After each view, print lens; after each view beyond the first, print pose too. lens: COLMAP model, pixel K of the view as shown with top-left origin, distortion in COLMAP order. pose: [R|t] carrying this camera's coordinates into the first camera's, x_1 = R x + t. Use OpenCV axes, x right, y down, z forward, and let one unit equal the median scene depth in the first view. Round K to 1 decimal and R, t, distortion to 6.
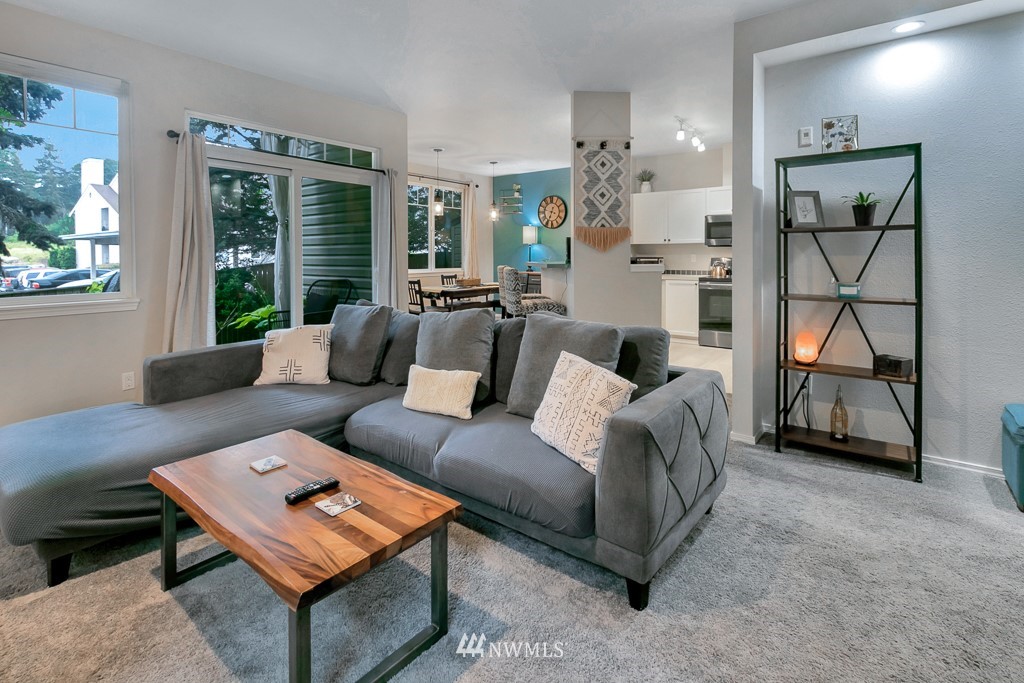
lens RADIAL K [[487.5, 0, 506.4], [0, 487.5, 253.2], [0, 0, 1]] dist [0.004889, 0.000805]
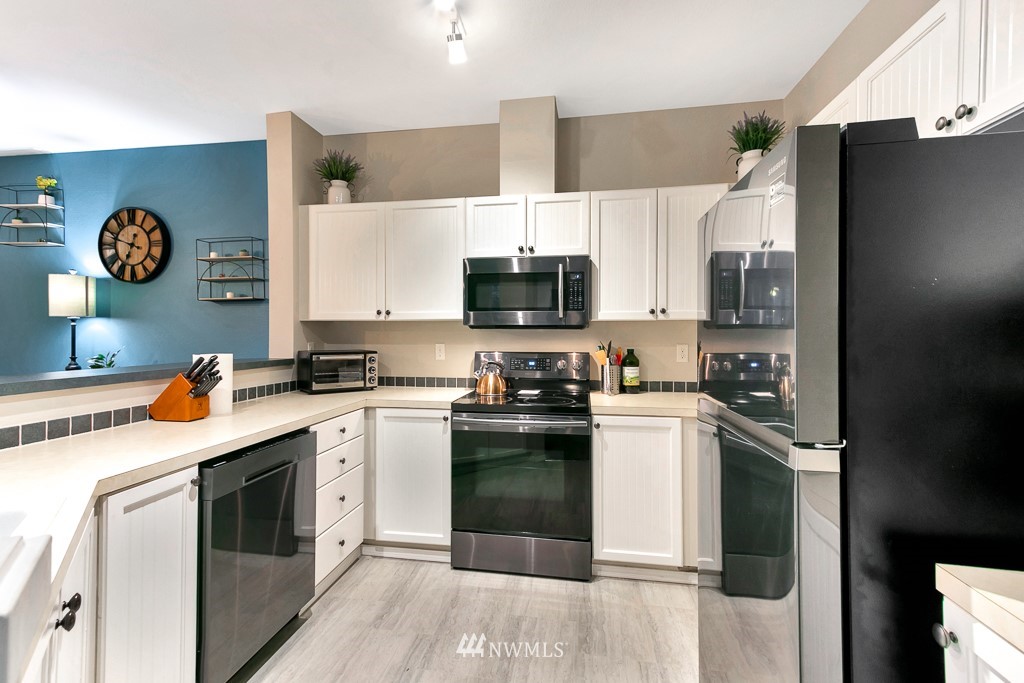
lens RADIAL K [[455.5, 0, 513.5], [0, 455.5, 333.7], [0, 0, 1]] dist [-0.002305, 0.000146]
pose [[0.868496, -0.000748, 0.495696, 0.249969], [-0.001774, 0.999988, 0.004617, -0.010617], [-0.495693, -0.004889, 0.868484, 0.640338]]
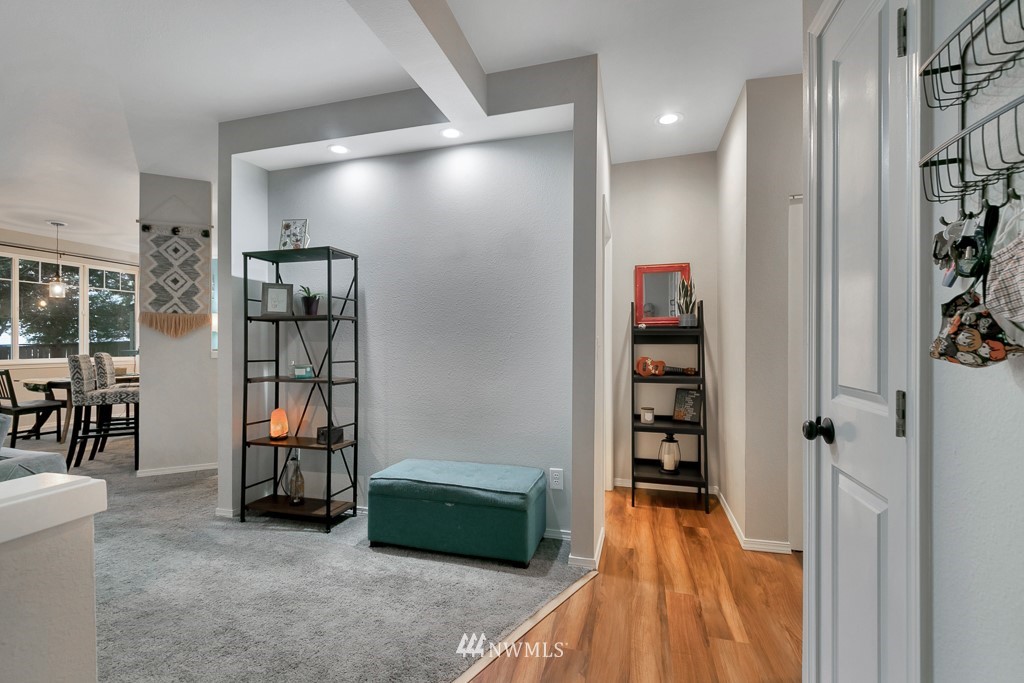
lens RADIAL K [[455.5, 0, 508.5], [0, 455.5, 338.2], [0, 0, 1]] dist [-0.002305, 0.000146]
pose [[0.928188, 0.010136, 0.371974, 0.338248], [-0.005350, 0.999889, -0.013898, 0.004288], [-0.372073, 0.010910, 0.928139, -0.076426]]
